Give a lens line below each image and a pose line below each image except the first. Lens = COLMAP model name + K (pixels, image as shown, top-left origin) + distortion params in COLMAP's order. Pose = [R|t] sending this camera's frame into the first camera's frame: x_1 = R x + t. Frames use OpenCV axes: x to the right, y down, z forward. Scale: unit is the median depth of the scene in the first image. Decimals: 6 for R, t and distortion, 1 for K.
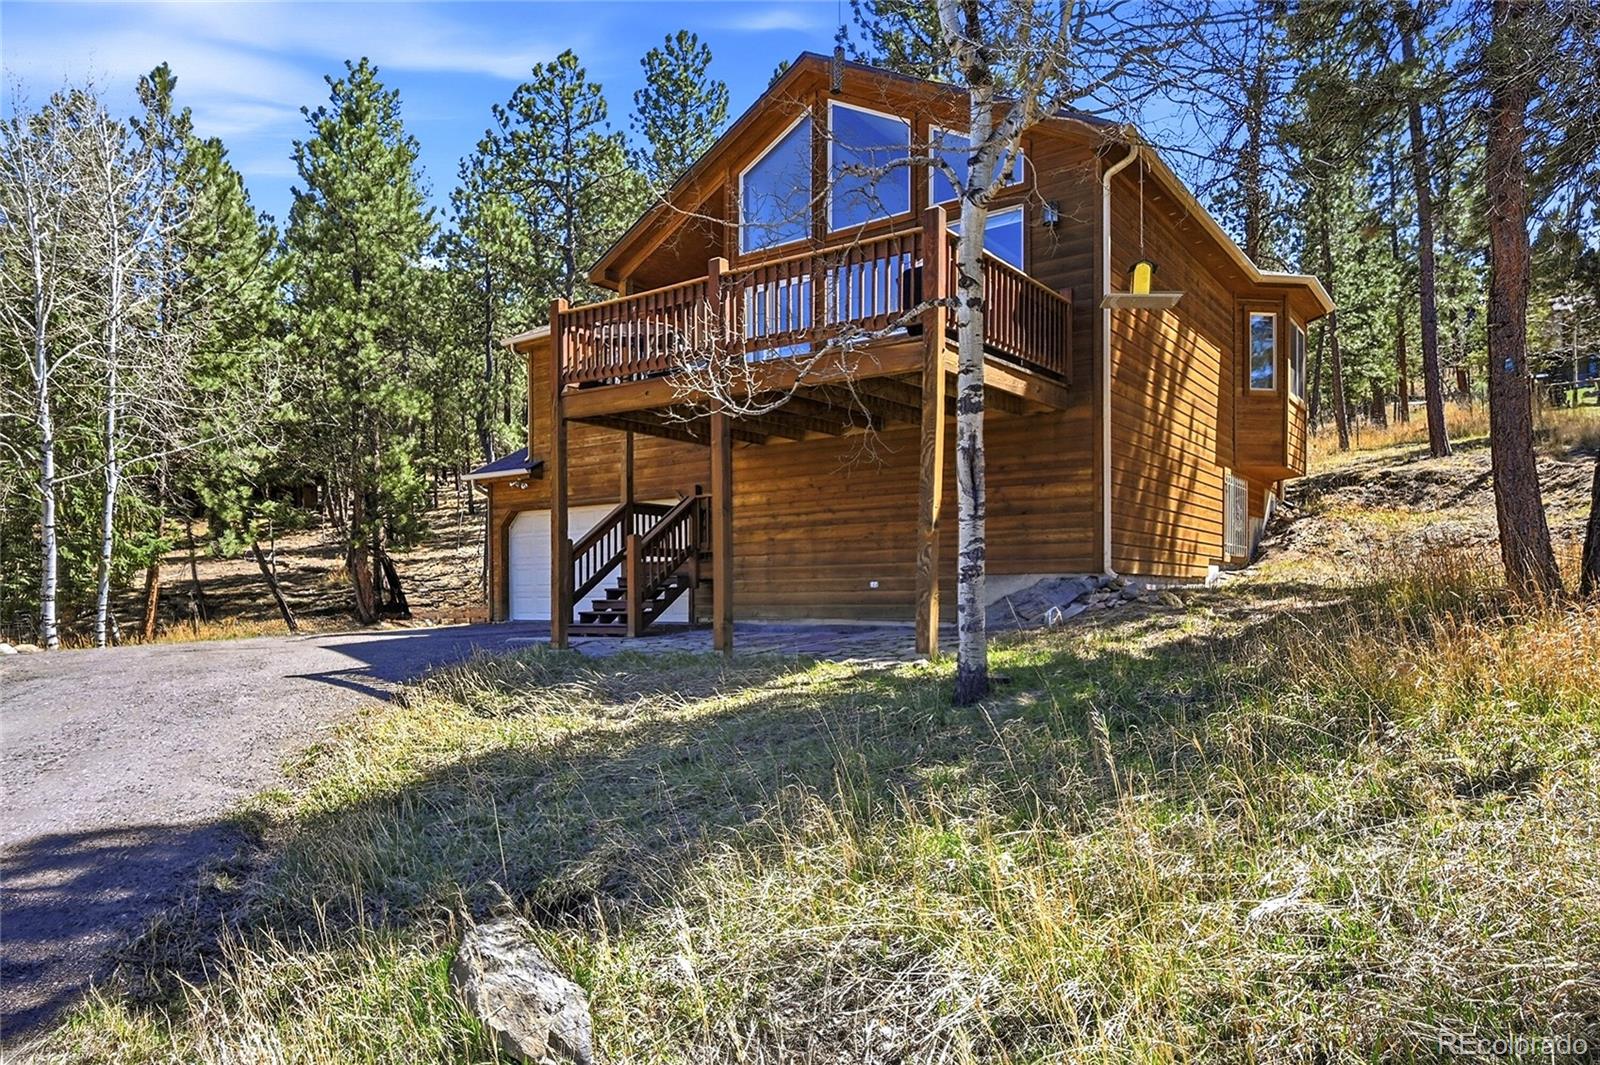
lens RADIAL K [[1109.6, 0, 800.4], [0, 1109.6, 537.1], [0, 0, 1]] dist [-0.006331, -0.007035]
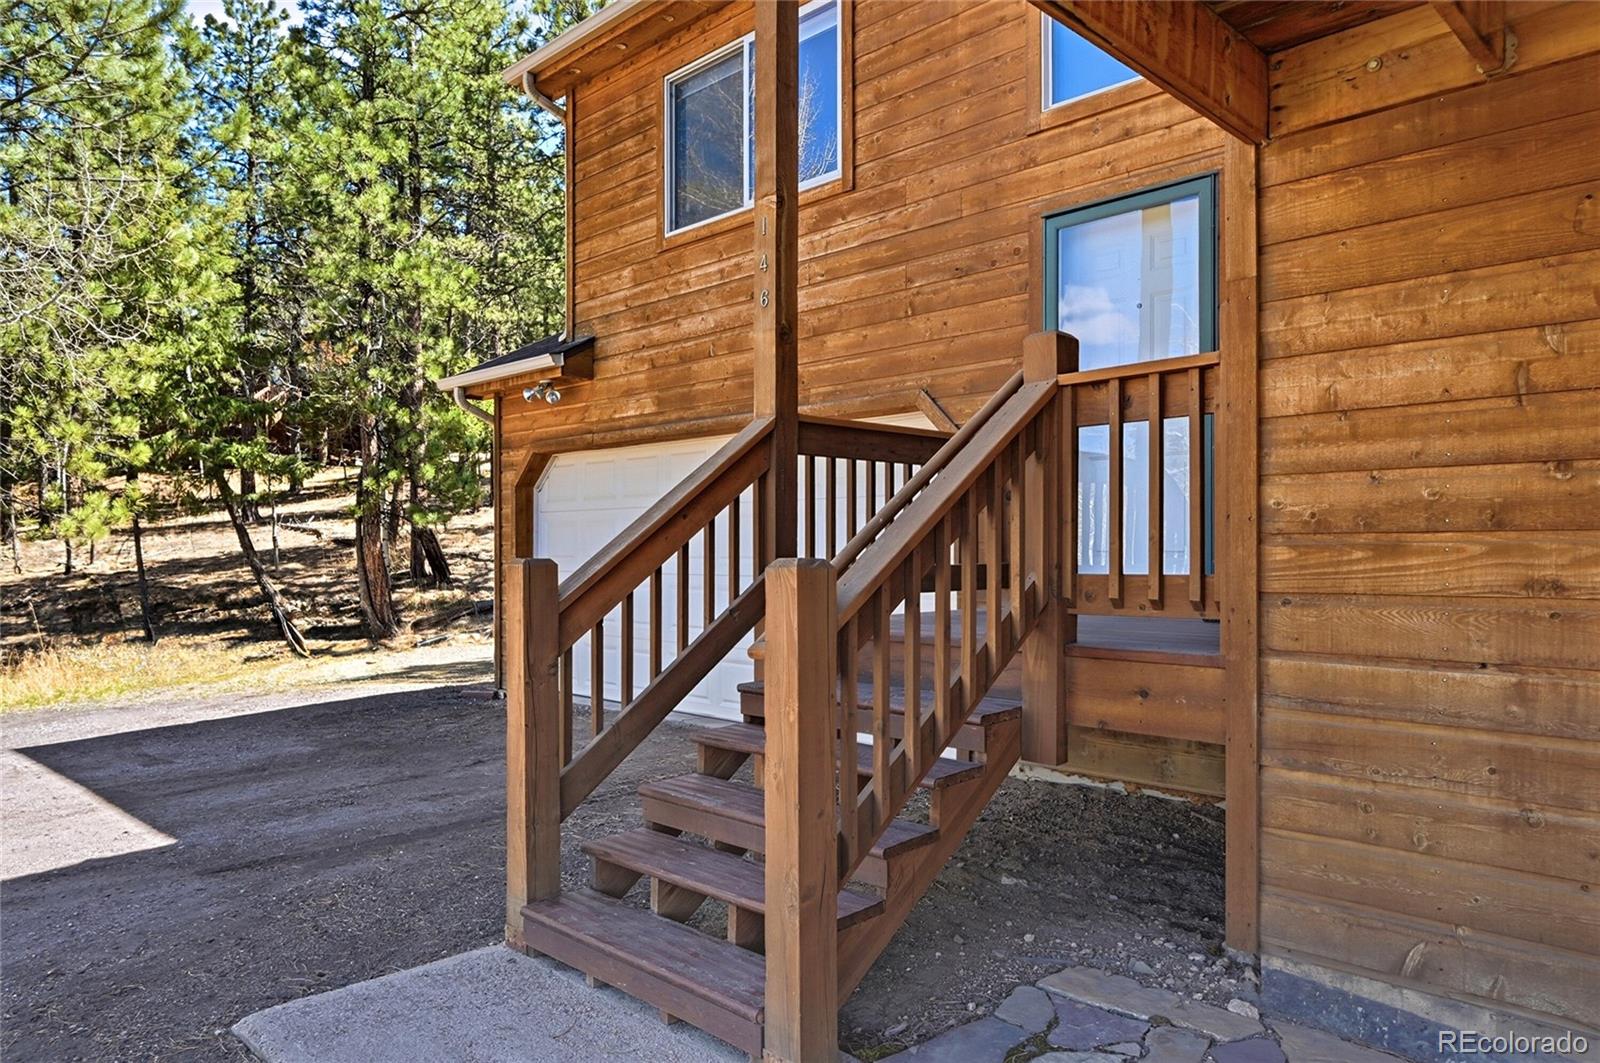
lens RADIAL K [[1109.6, 0, 798.8], [0, 1109.6, 537.9], [0, 0, 1]] dist [-0.006331, -0.007035]
pose [[0.988605, 0.001350, -0.150525, -0.107880], [0.006589, 0.998613, 0.052232, -0.014997], [0.150386, -0.052629, 0.987225, 0.724398]]
